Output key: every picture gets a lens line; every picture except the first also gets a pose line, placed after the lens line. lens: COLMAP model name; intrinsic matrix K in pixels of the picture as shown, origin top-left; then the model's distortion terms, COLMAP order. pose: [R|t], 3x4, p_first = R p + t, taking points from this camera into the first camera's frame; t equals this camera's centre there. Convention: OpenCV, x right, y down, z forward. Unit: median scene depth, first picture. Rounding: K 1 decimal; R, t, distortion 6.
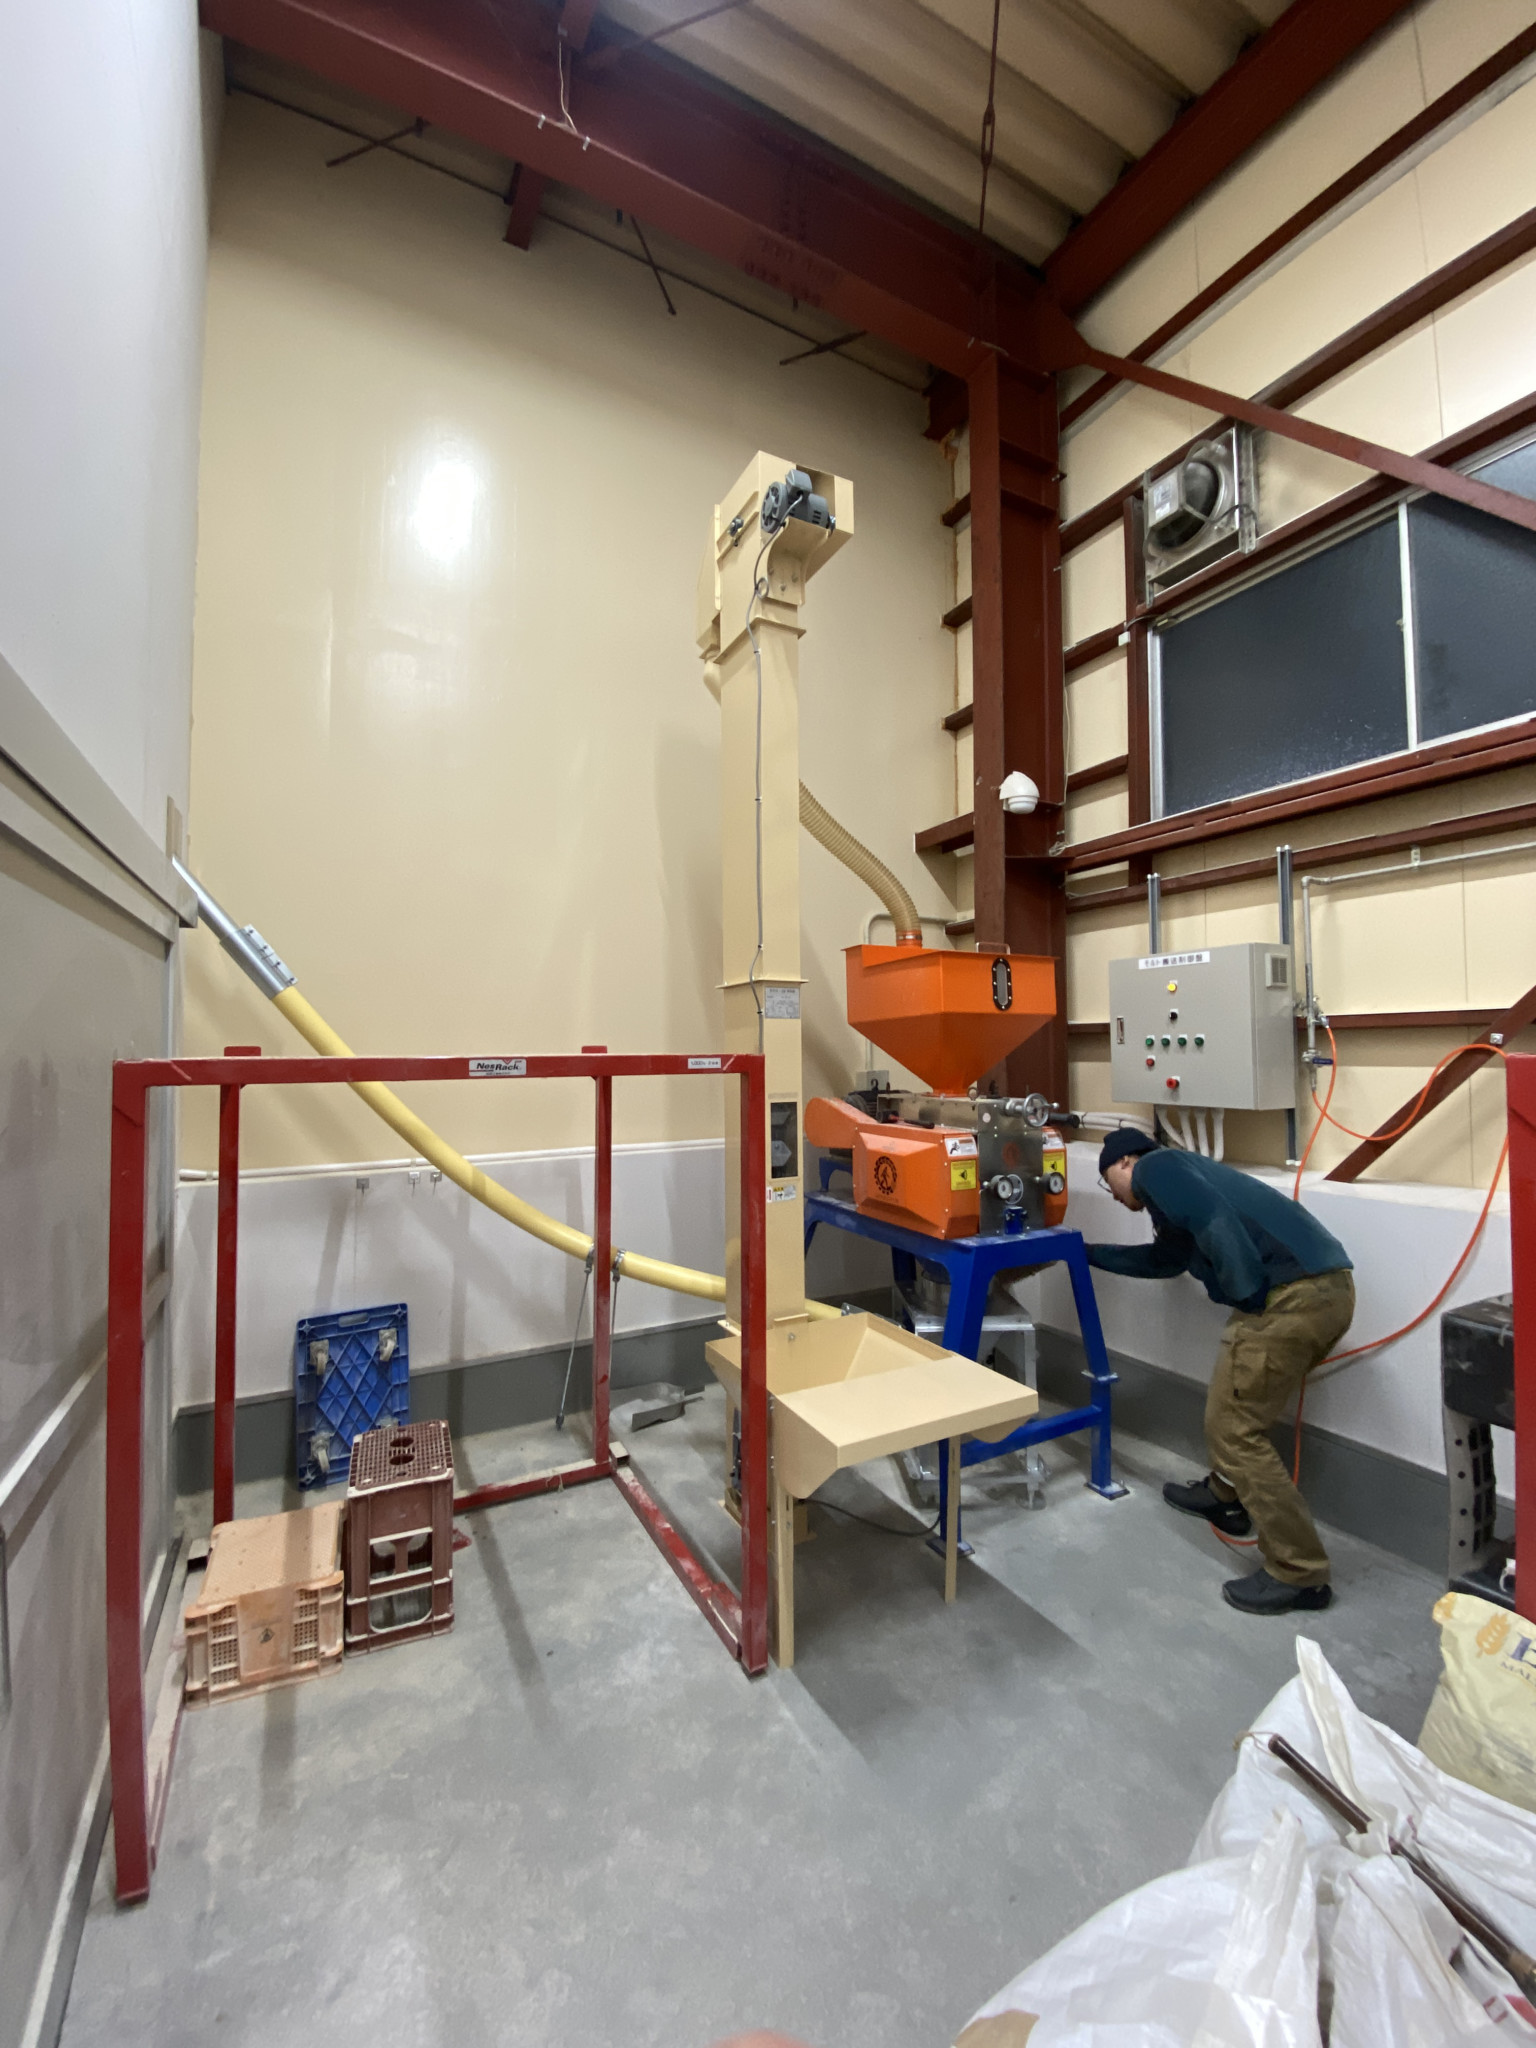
lens RADIAL K [[826.0, 0, 768.0], [0, 826.0, 1024.0], [0, 0, 1]] dist [0.000315, 0.000013]
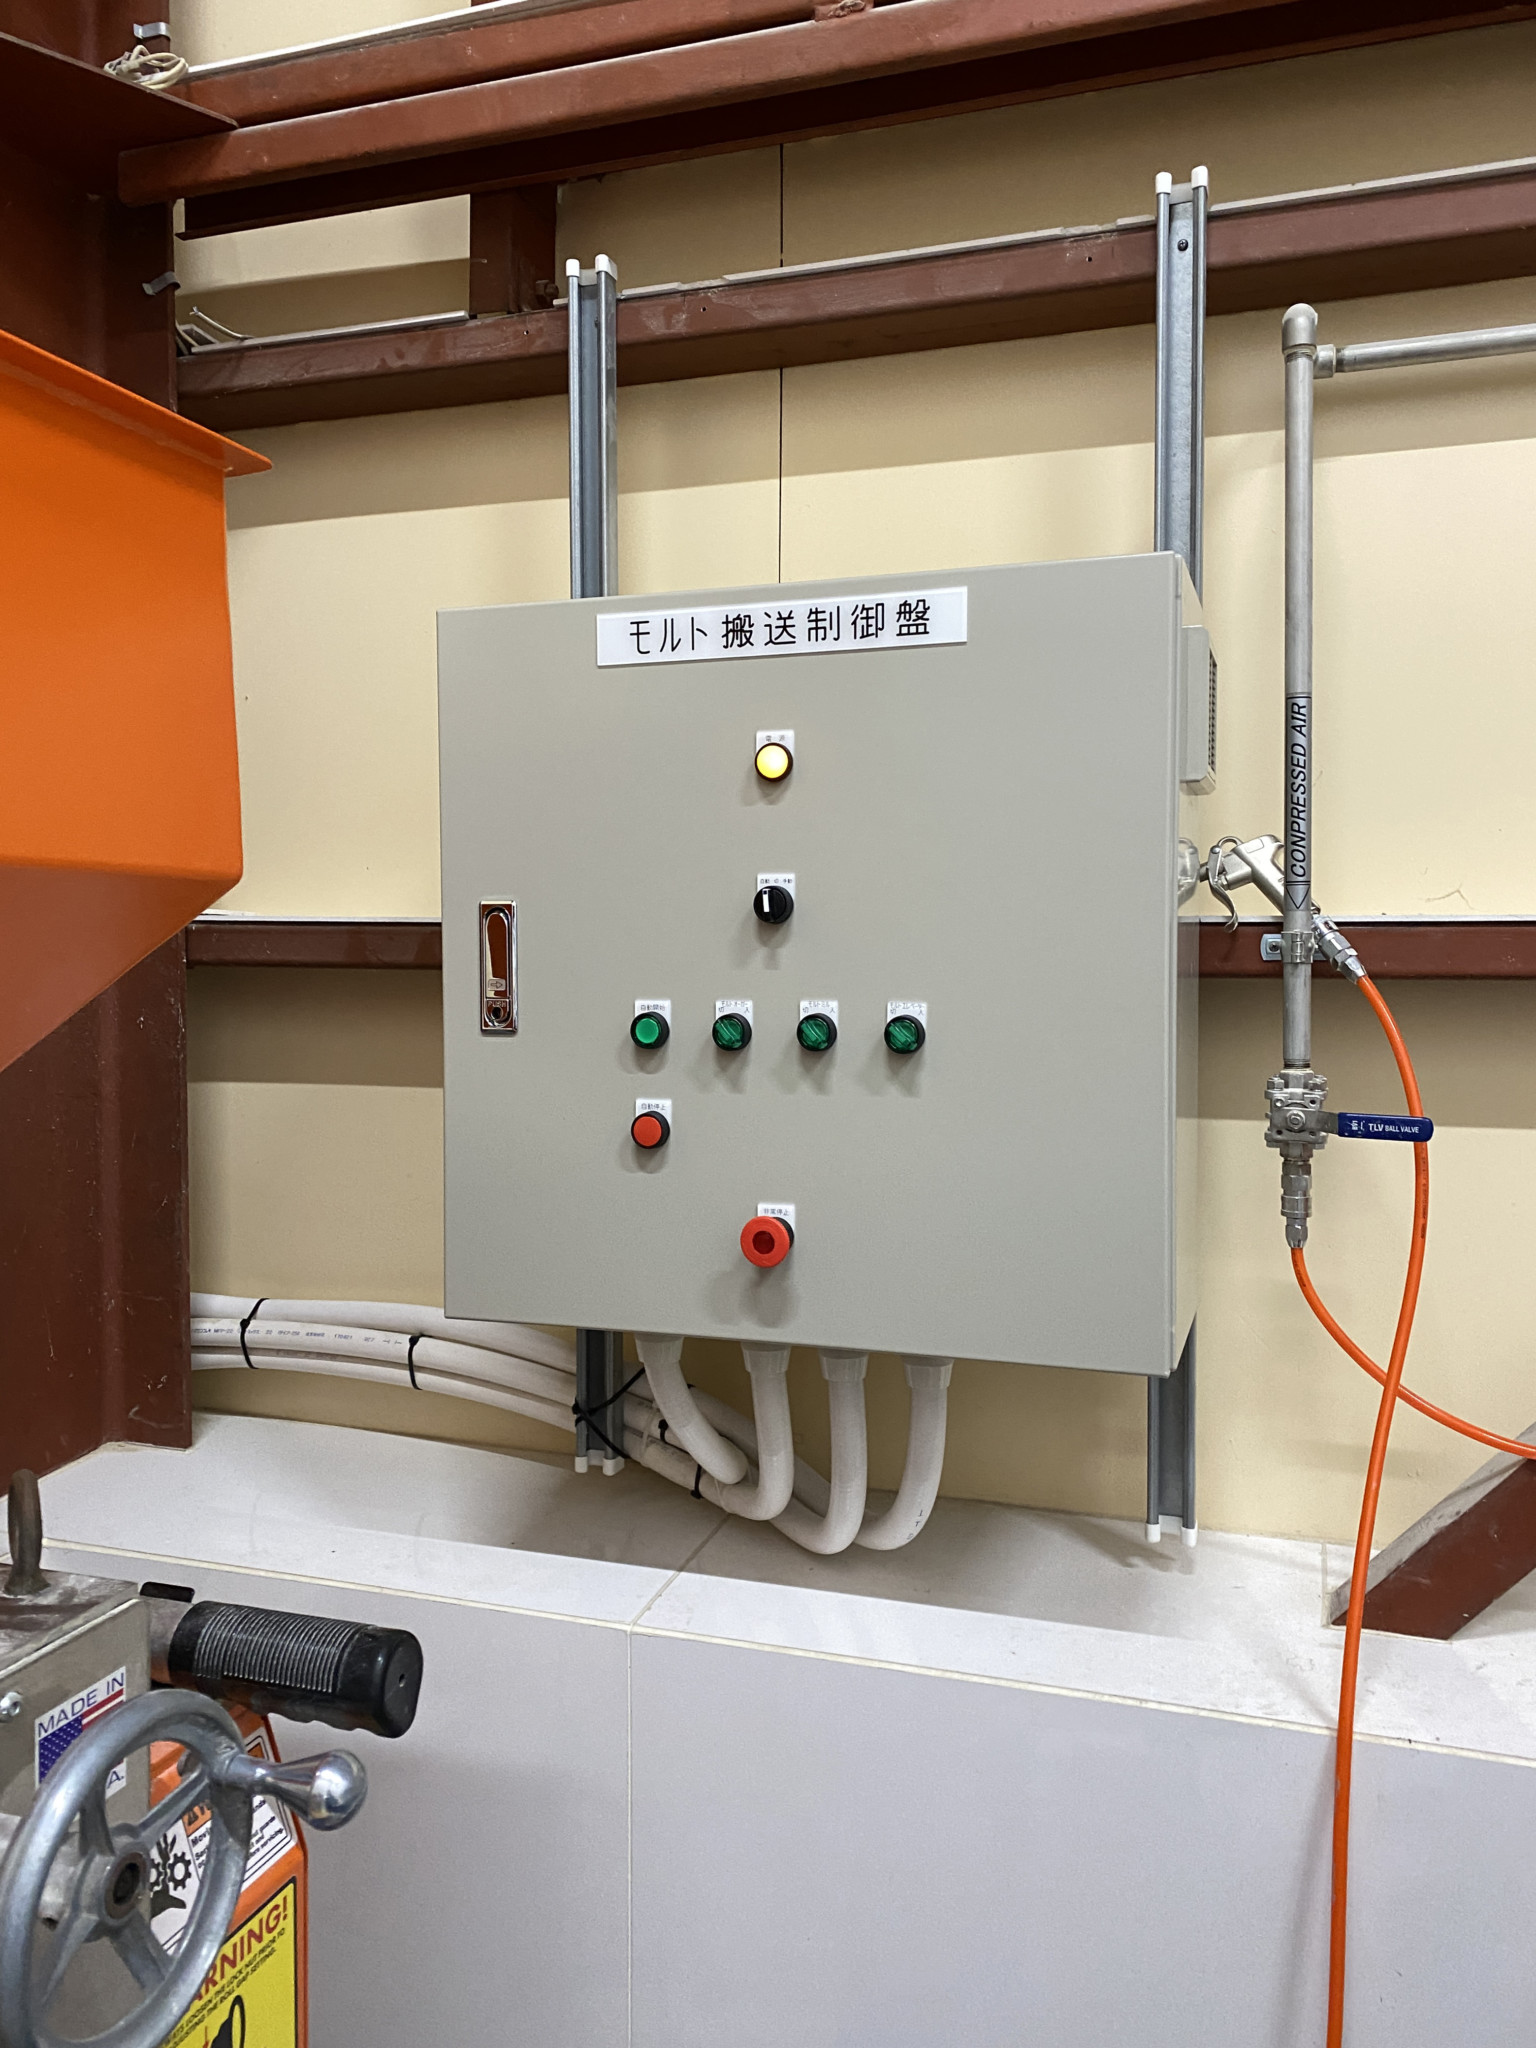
lens RADIAL K [[1606.7, 0, 768.0], [0, 1606.7, 1024.0], [0, 0, 1]] dist [0.004630, 0.001450]
pose [[0.729442, -0.034260, 0.683184, 0.219925], [-0.024688, 0.996776, 0.076345, -0.010861], [-0.683597, -0.072556, 0.726245, 0.708447]]
